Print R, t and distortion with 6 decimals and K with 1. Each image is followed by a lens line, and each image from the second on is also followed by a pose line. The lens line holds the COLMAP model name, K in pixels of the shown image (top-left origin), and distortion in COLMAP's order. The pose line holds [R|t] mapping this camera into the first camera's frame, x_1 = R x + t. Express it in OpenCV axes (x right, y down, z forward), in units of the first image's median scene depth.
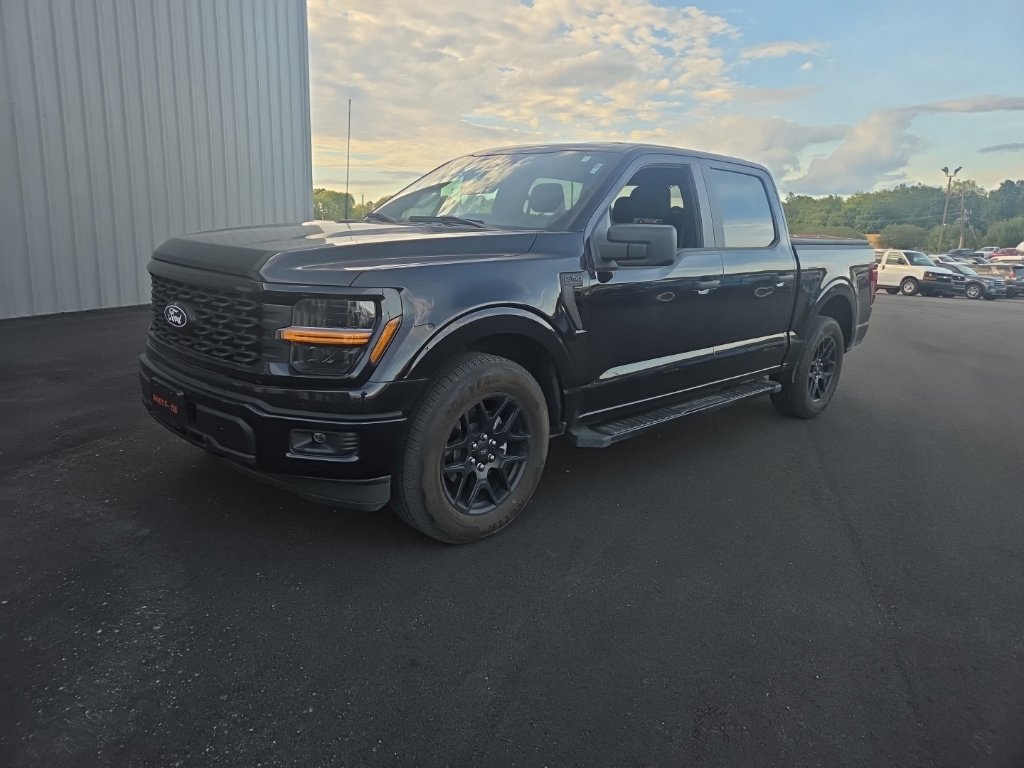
lens RADIAL K [[681.3, 0, 511.7], [0, 681.3, 373.6], [0, 0, 1]] dist [0.062534, -0.050306]
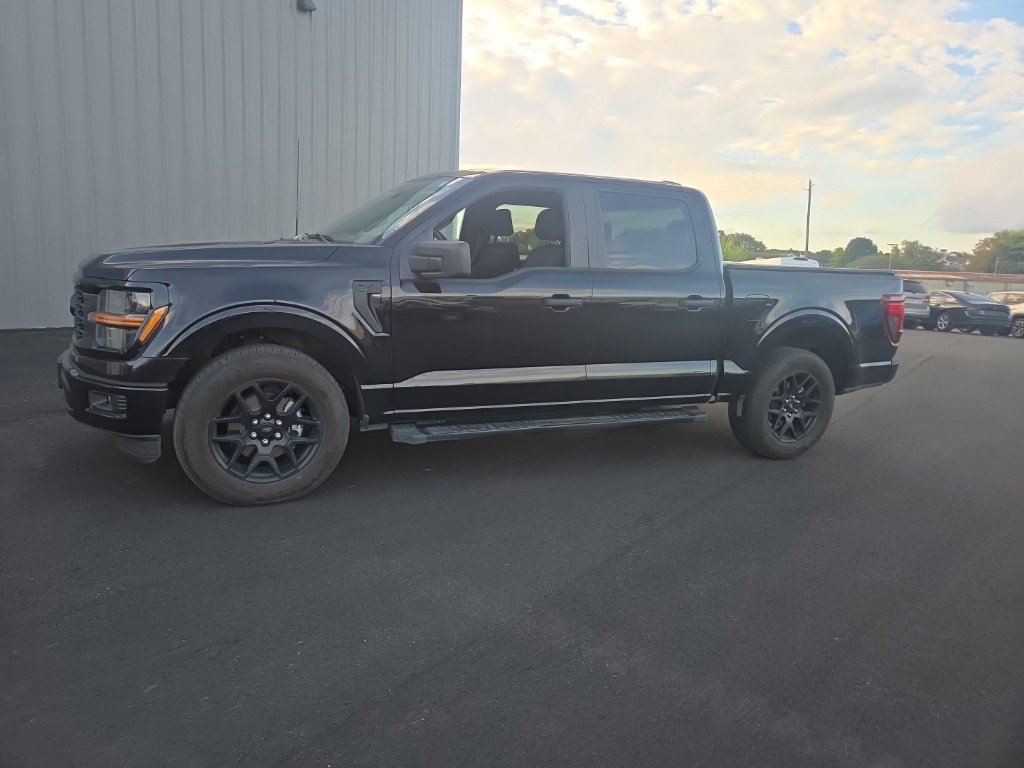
lens RADIAL K [[681.3, 0, 512.1], [0, 681.3, 380.9], [0, 0, 1]] dist [0.062534, -0.050306]
pose [[0.943876, 0.069702, -0.322862, 0.706788], [-0.082964, 0.996174, -0.027481, 0.028401], [0.319711, 0.052724, 0.946047, 0.018474]]
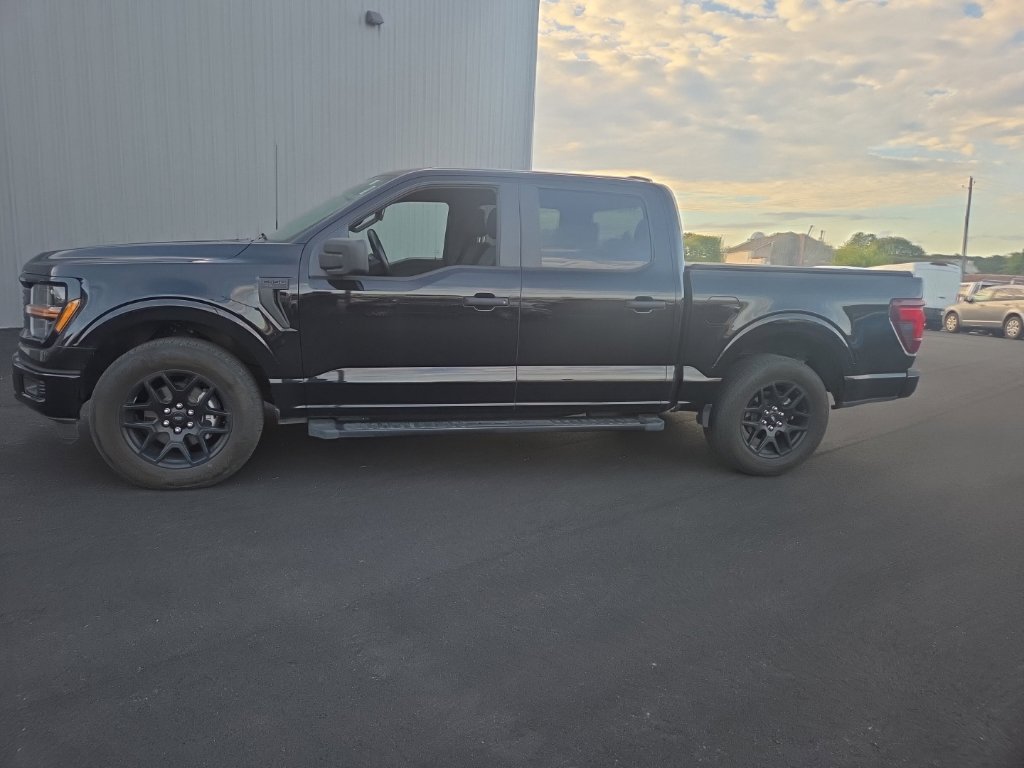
lens RADIAL K [[681.3, 0, 514.1], [0, 681.3, 395.6], [0, 0, 1]] dist [0.062534, -0.050306]
pose [[0.869055, 0.103251, -0.483820, 1.046957], [-0.117563, 0.993065, 0.000757, 0.002183], [0.480543, 0.056221, 0.875167, 0.197006]]
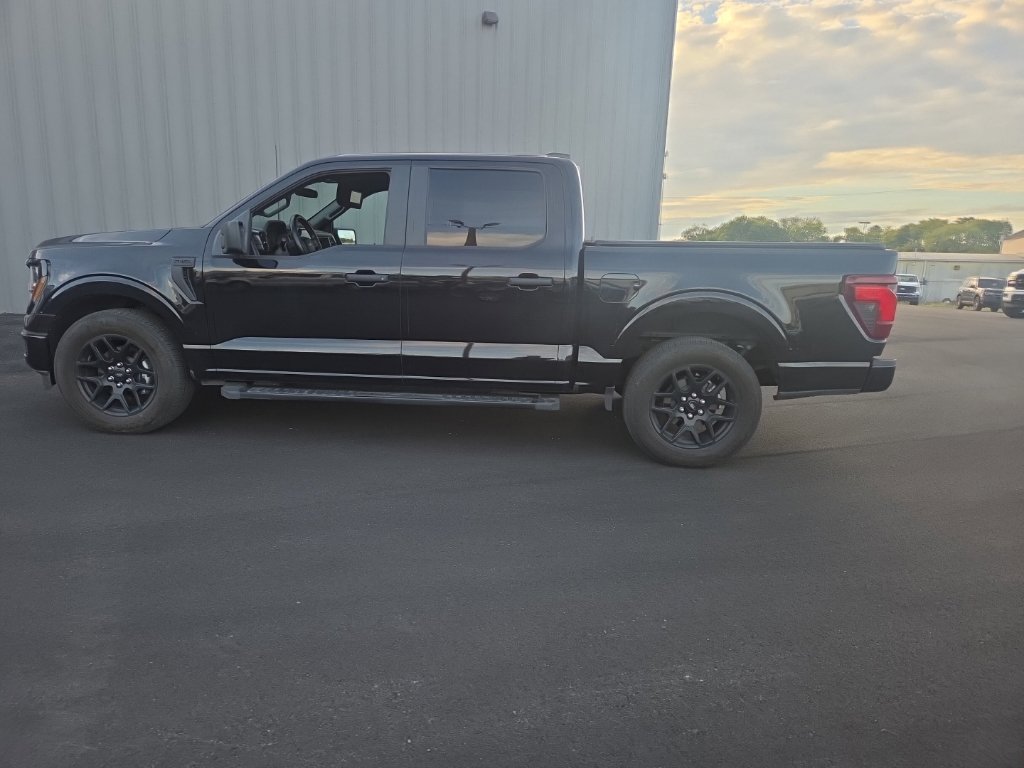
lens RADIAL K [[681.3, 0, 514.3], [0, 681.3, 380.4], [0, 0, 1]] dist [0.062534, -0.050306]
pose [[0.670873, 0.132163, -0.729700, 1.588450], [-0.154917, 0.987257, 0.036383, -0.059956], [0.725210, 0.088634, 0.682799, 0.579289]]
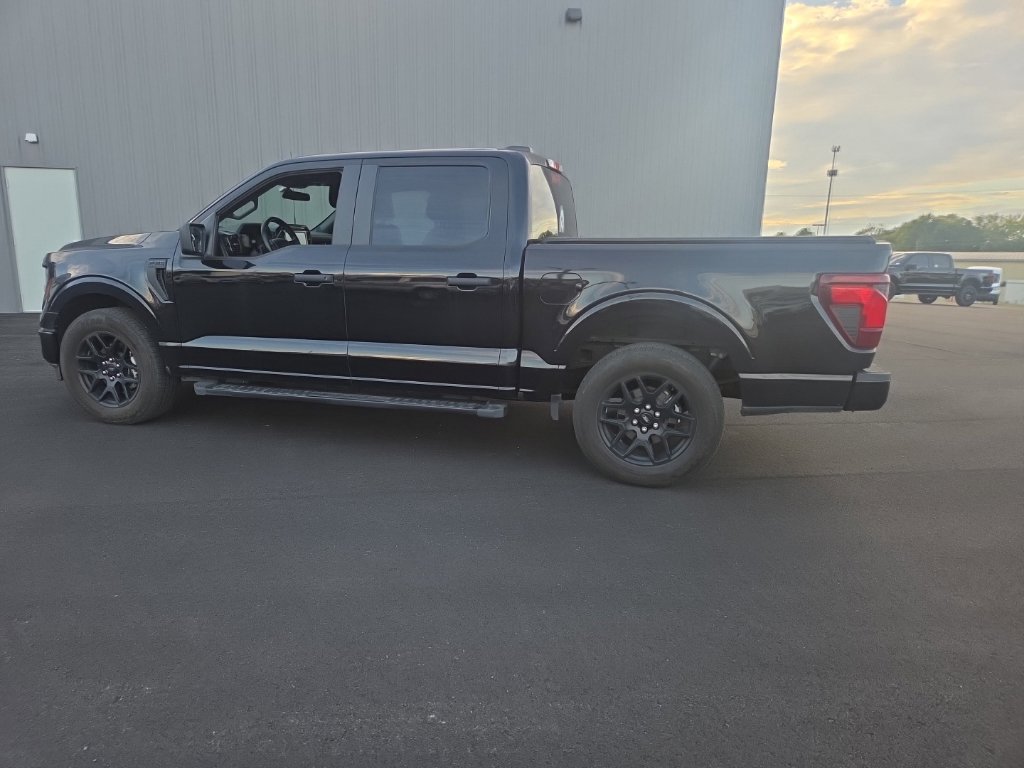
lens RADIAL K [[681.3, 0, 516.2], [0, 681.3, 387.6], [0, 0, 1]] dist [0.062534, -0.050306]
pose [[0.502800, 0.151425, -0.851037, 1.767944], [-0.173265, 0.982211, 0.072398, -0.121082], [0.846860, 0.111054, 0.520092, 0.936793]]
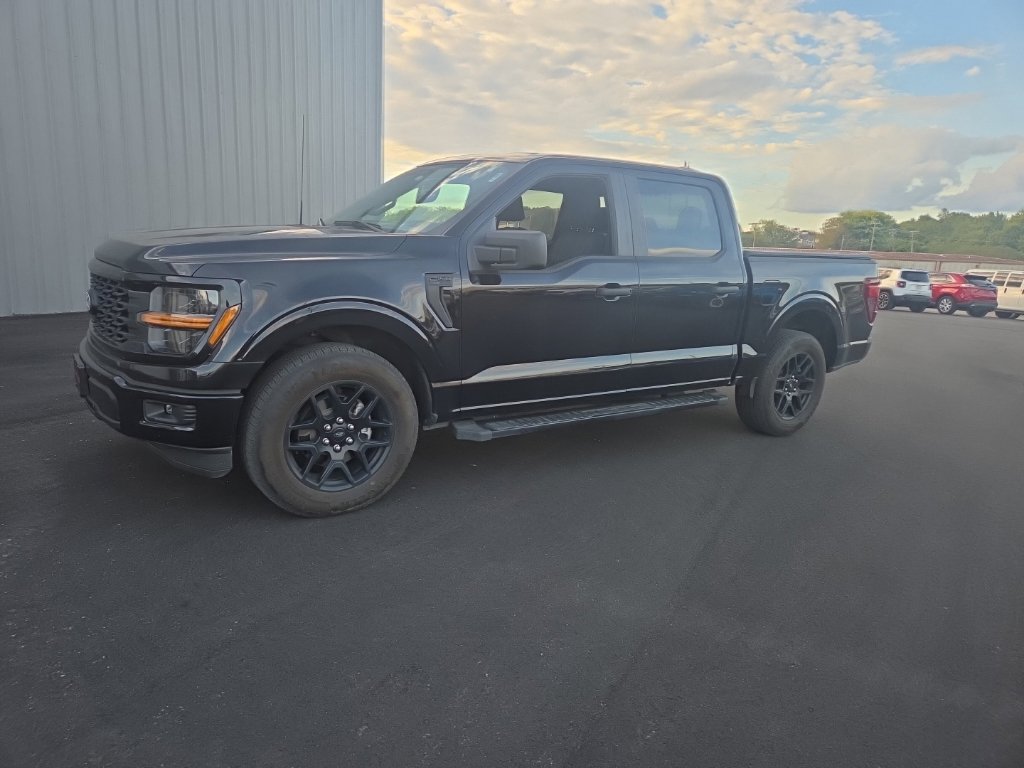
lens RADIAL K [[681.3, 0, 507.7], [0, 681.3, 385.3], [0, 0, 1]] dist [0.062534, -0.050306]
pose [[0.984952, 0.047627, -0.166138, 0.389859], [-0.048450, 0.998825, -0.000902, 0.023522], [0.165900, 0.008937, 0.986102, -0.032276]]
